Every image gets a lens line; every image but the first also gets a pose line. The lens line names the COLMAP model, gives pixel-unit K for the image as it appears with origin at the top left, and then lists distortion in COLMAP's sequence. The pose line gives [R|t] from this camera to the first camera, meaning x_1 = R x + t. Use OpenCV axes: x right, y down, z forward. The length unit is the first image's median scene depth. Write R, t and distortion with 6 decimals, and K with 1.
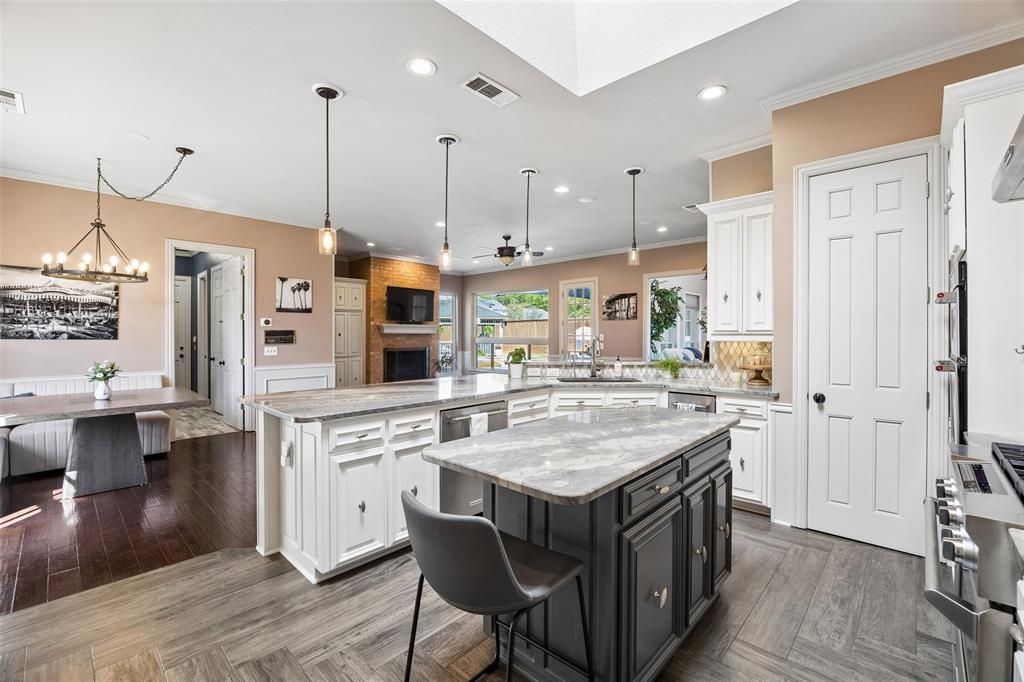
lens RADIAL K [[436.8, 0, 510.5], [0, 436.8, 335.4], [0, 0, 1]] dist [-0.004070, -0.000204]
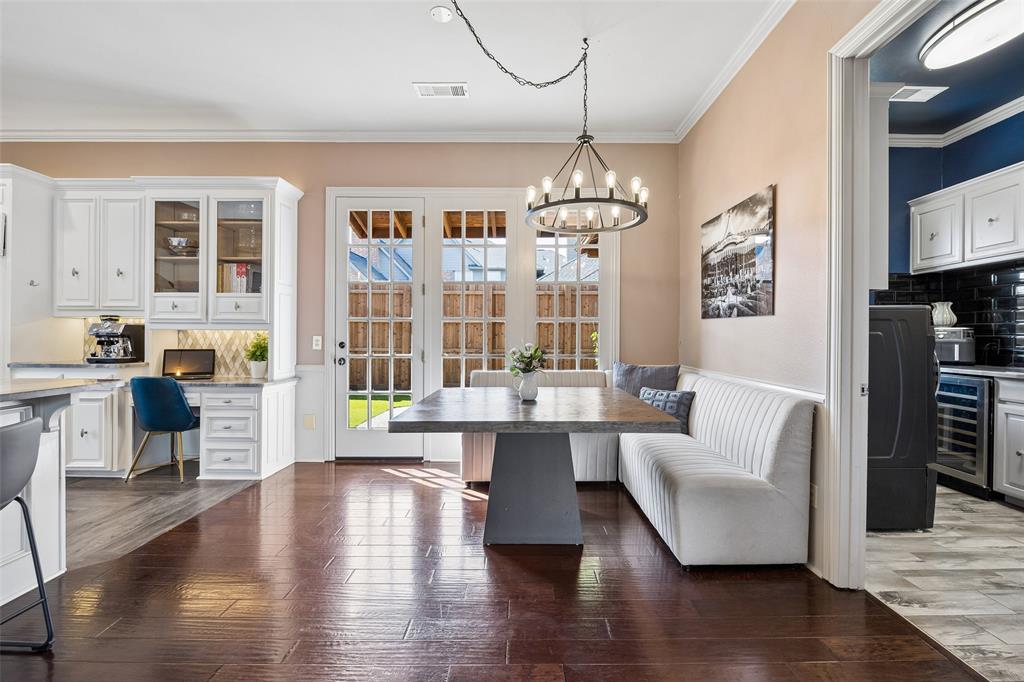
lens RADIAL K [[433.3, 0, 512.9], [0, 433.3, 336.1], [0, 0, 1]] dist [-0.000548, 0.000077]
pose [[-0.728621, 0.001711, -0.684915, -0.357491], [-0.000052, 0.999997, 0.002553, 0.033615], [0.684917, 0.001896, -0.728618, 1.199717]]
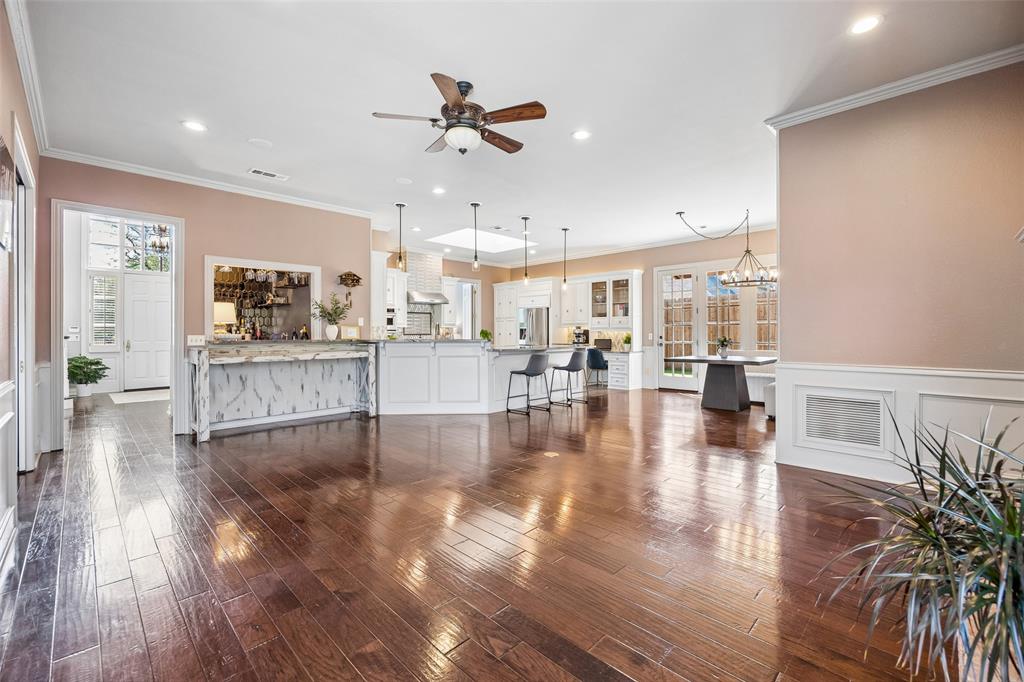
lens RADIAL K [[433.3, 0, 509.5], [0, 433.3, 335.5], [0, 0, 1]] dist [-0.000548, 0.000077]
pose [[-0.999531, 0.008716, 0.029368, -0.164994], [0.008661, 0.999961, -0.001984, 0.040848], [-0.029384, -0.001728, -0.999567, 1.962117]]
